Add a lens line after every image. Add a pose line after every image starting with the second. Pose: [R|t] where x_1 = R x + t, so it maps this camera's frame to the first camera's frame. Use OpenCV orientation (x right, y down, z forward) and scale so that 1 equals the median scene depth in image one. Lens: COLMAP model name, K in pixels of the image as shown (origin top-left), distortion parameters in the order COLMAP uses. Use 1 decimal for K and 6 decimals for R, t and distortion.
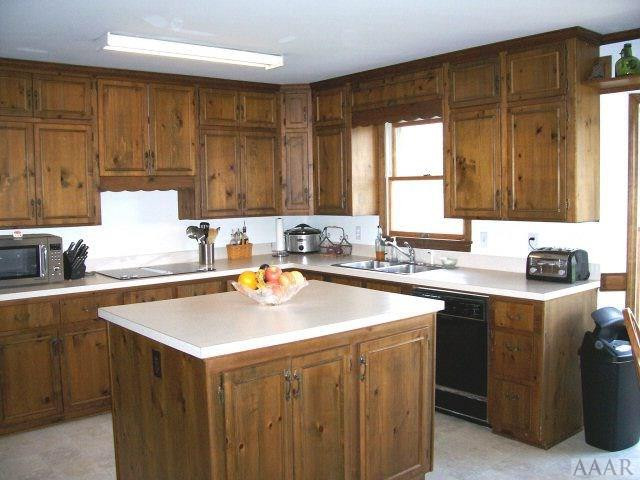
lens RADIAL K [[628.9, 0, 320.0], [0, 628.9, 240.0], [0, 0, 1]] dist [-0.184874, 0.183376]
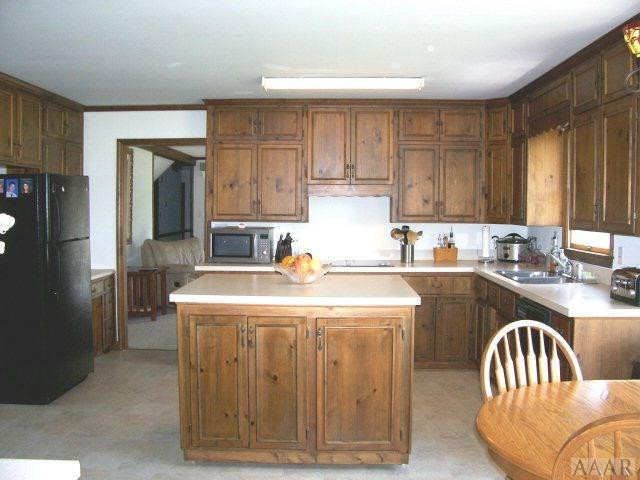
lens RADIAL K [[628.9, 0, 320.0], [0, 628.9, 240.0], [0, 0, 1]] dist [-0.184874, 0.183376]
pose [[0.760443, 0.055337, -0.647042, 0.508823], [-0.068866, 0.997616, 0.004383, 0.004060], [0.645742, 0.041226, 0.762442, 0.033735]]
